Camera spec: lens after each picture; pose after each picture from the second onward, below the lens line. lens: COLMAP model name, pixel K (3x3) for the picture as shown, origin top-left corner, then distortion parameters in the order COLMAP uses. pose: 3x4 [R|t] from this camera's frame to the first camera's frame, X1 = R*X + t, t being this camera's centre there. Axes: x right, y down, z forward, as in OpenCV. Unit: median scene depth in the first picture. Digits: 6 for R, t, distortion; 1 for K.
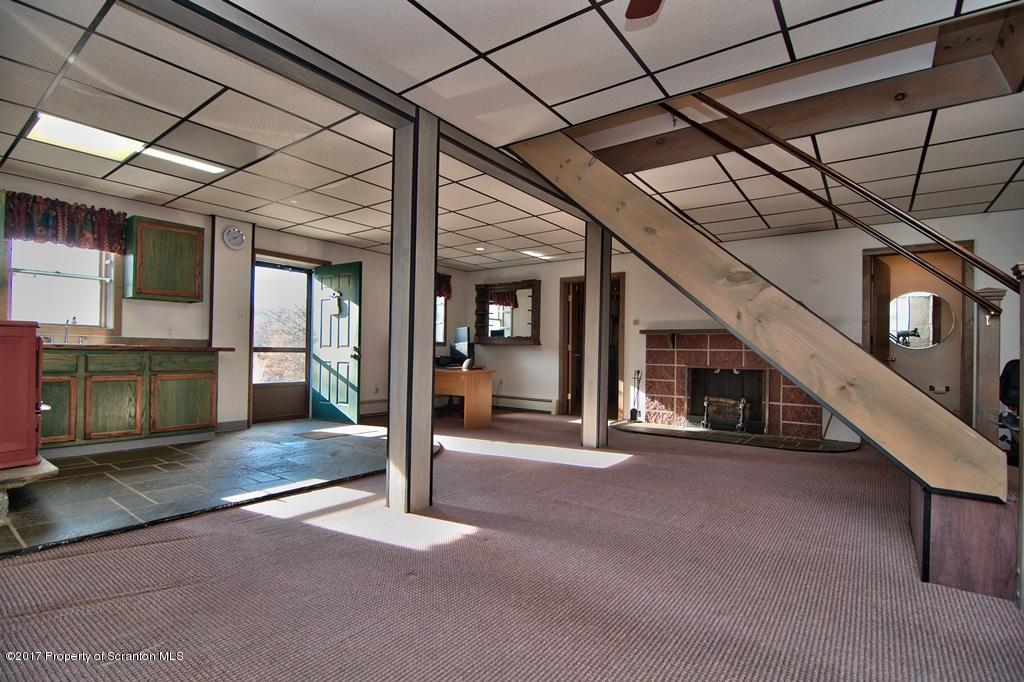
lens RADIAL K [[488.1, 0, 507.2], [0, 488.1, 348.2], [0, 0, 1]] dist [-0.005212, -0.008475]
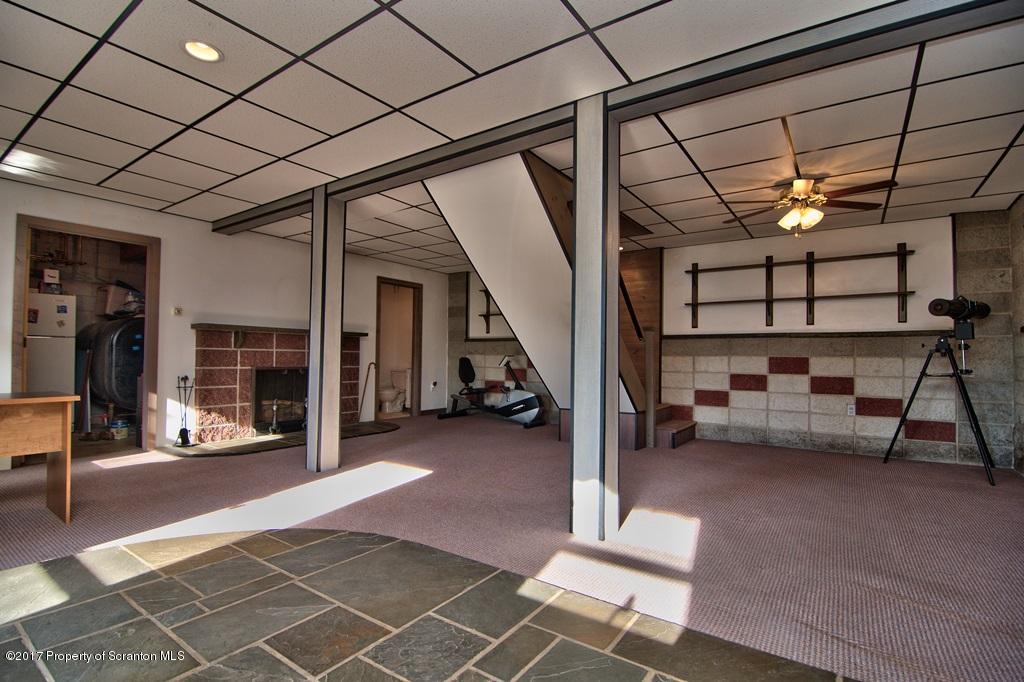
lens RADIAL K [[488.1, 0, 507.2], [0, 488.1, 348.2], [0, 0, 1]] dist [-0.005212, -0.008475]
pose [[-0.034839, 0.004007, 0.999385, -0.511234], [-0.021662, 0.999754, -0.004763, -0.005056], [-0.999158, -0.021814, -0.034743, 0.556414]]
